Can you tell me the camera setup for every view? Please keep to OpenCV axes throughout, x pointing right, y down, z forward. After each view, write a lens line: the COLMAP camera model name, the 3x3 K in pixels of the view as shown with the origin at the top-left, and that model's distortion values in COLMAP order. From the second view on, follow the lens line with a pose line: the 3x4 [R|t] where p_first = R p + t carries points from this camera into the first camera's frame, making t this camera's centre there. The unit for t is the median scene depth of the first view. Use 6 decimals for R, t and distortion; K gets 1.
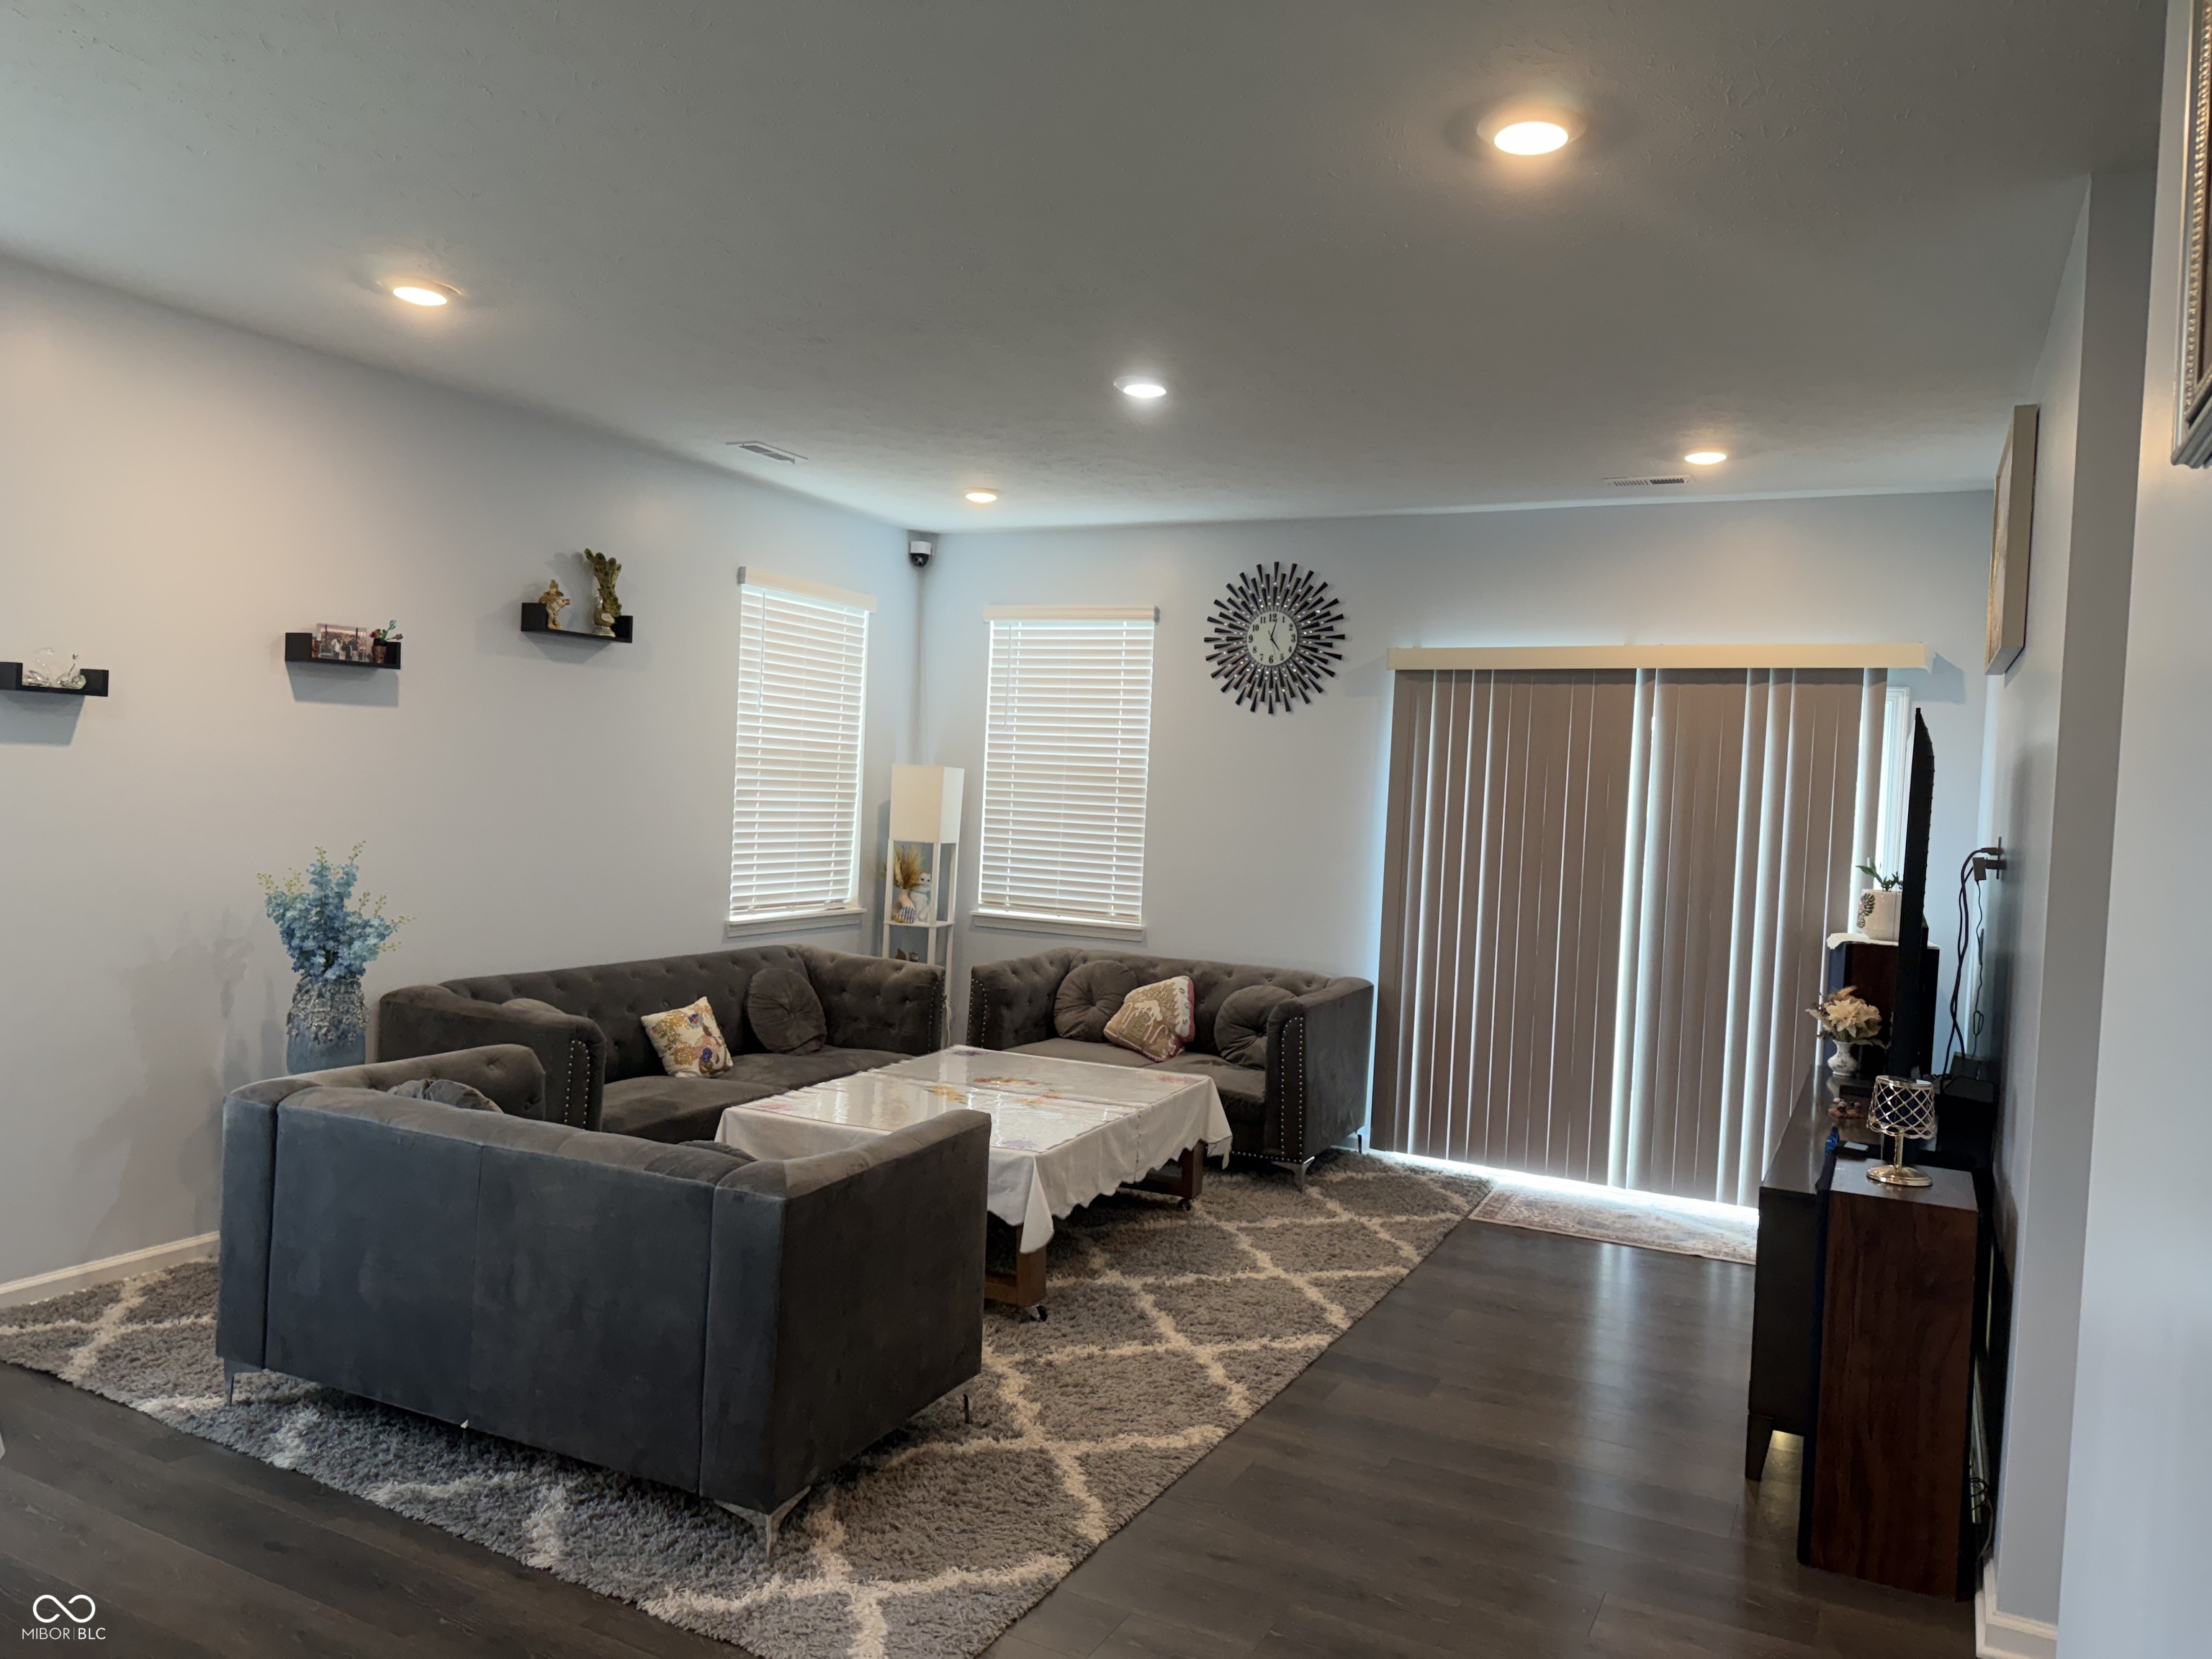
lens RADIAL K [[1538.0, 0, 1106.0], [0, 1538.0, 829.5], [0, 0, 1]] dist [0.131377, -0.216790]
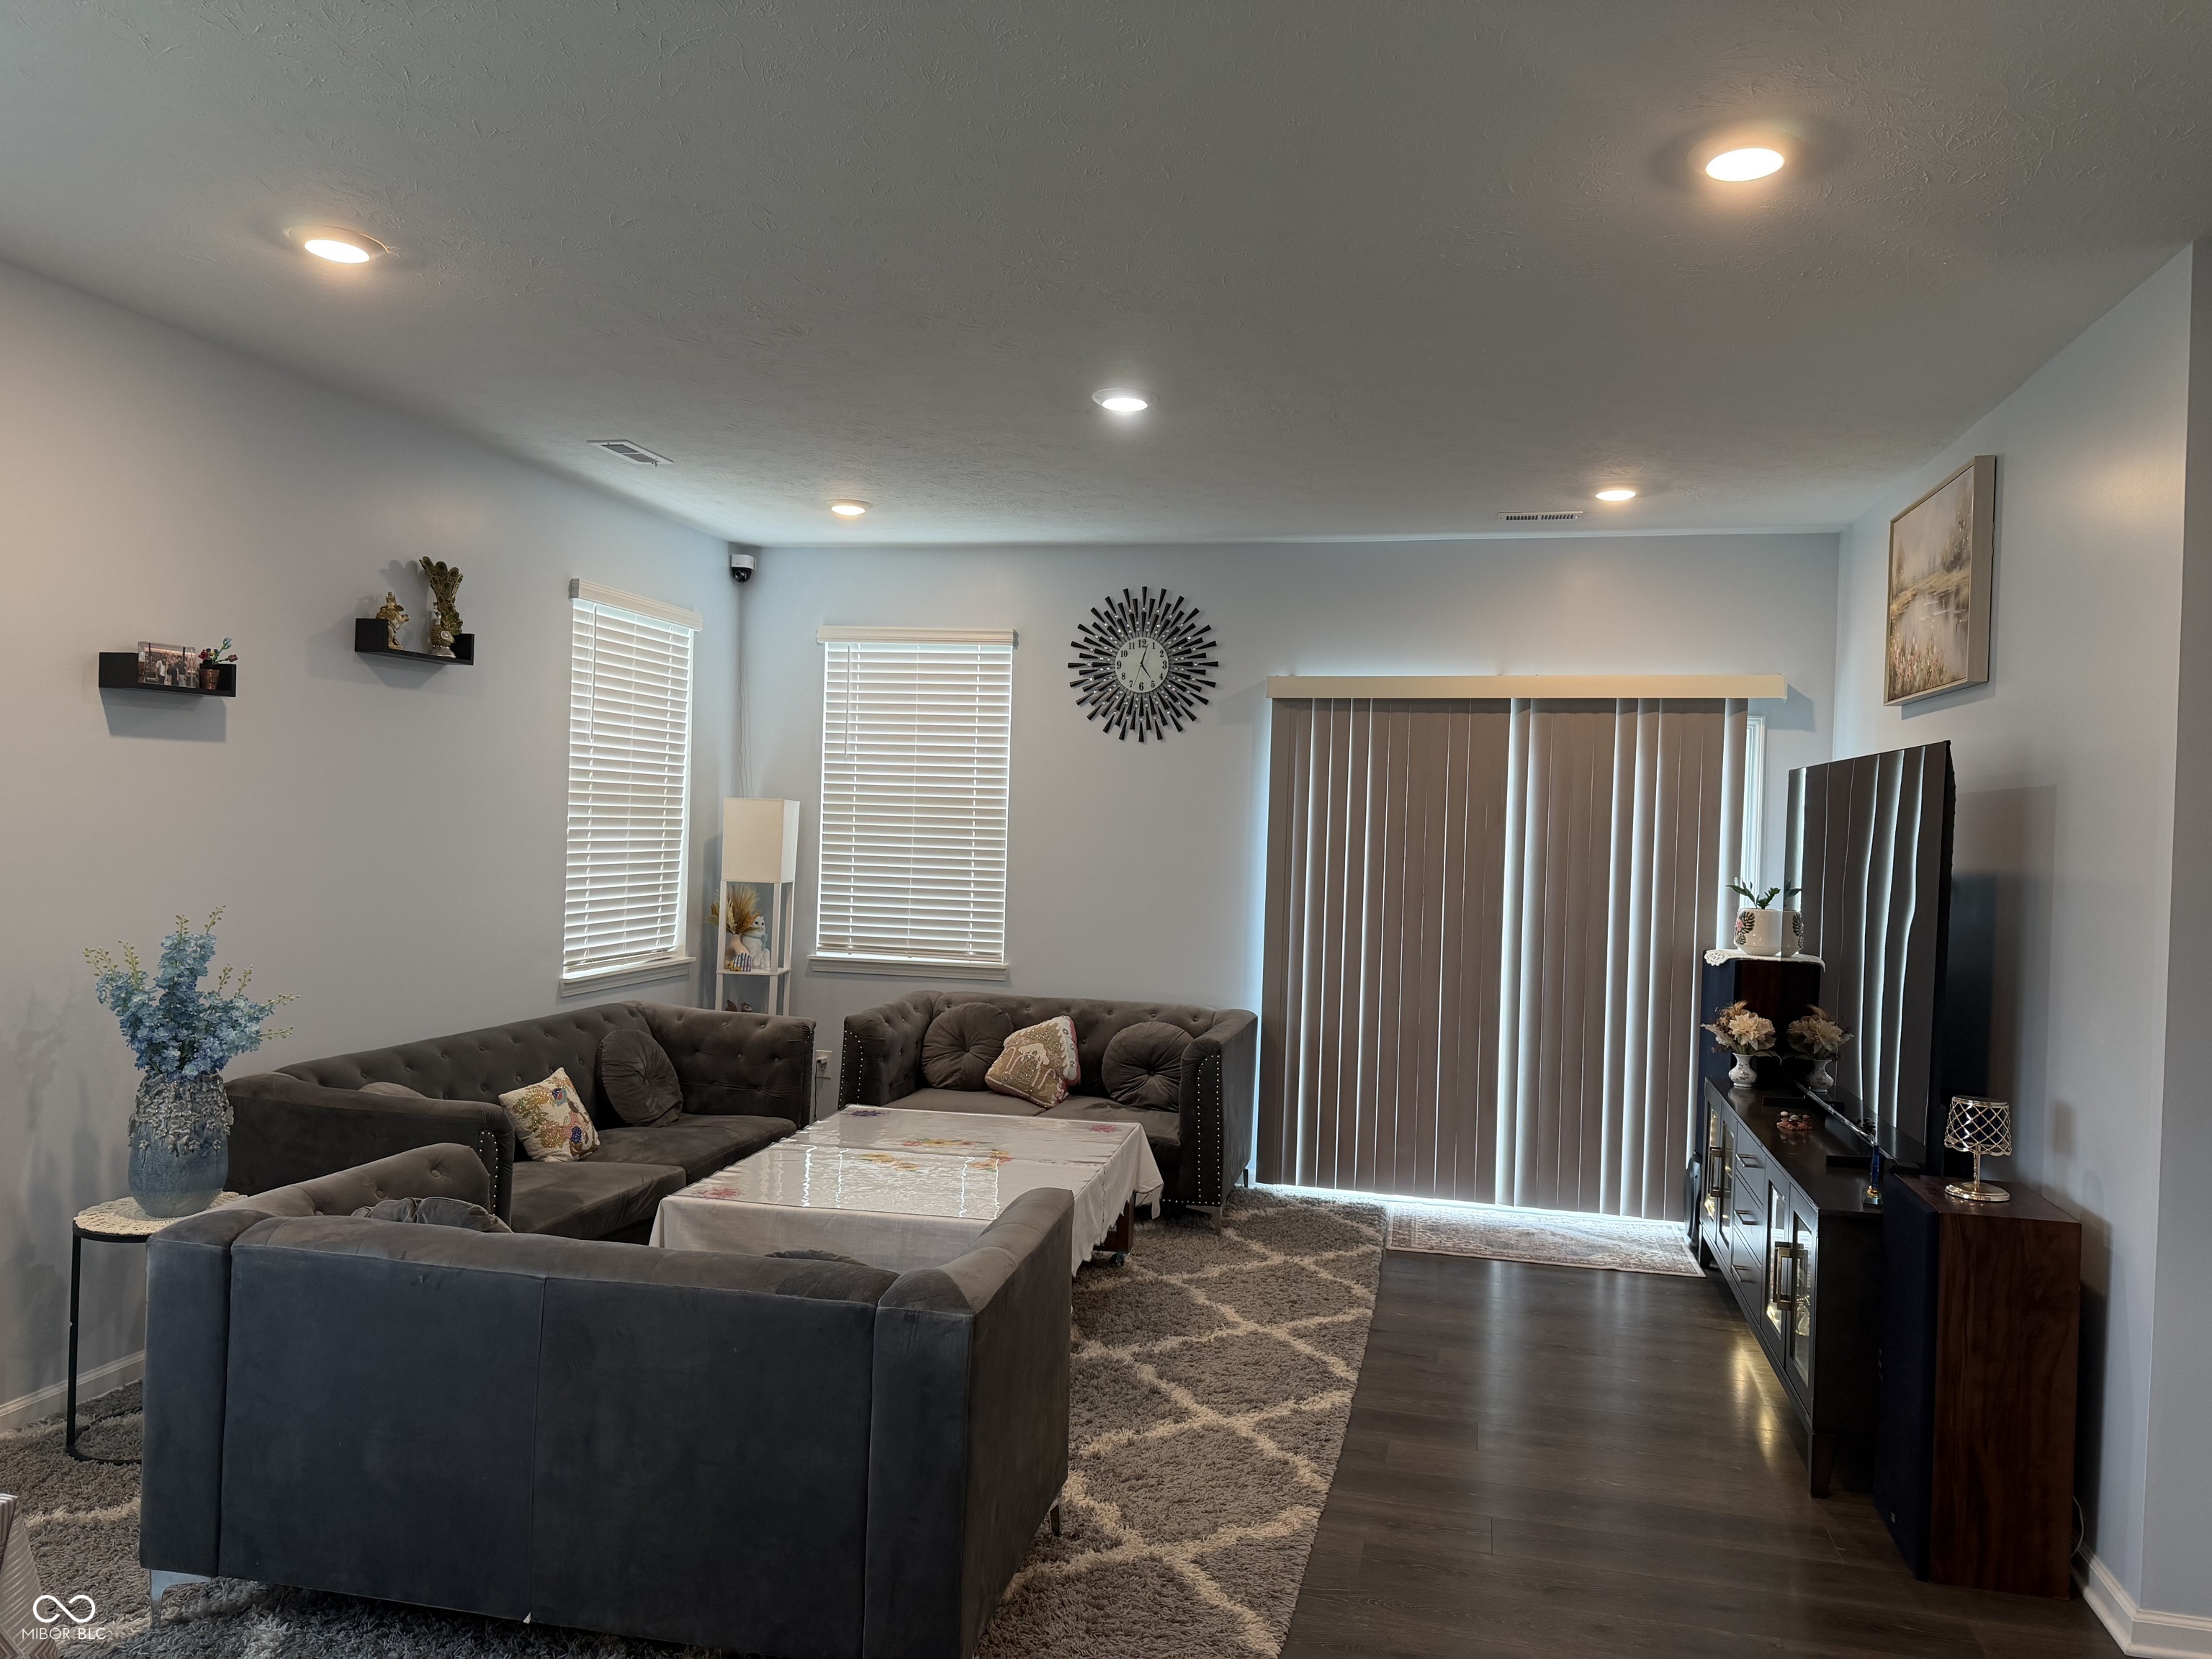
lens RADIAL K [[1545.9, 0, 1117.4], [0, 1545.9, 833.7], [0, 0, 1]] dist [0.115946, -0.163609]
pose [[0.972372, -0.017847, 0.232754, -0.160995], [0.020414, 0.999754, -0.008623, -0.010706], [-0.232543, 0.013137, 0.972497, 0.064288]]
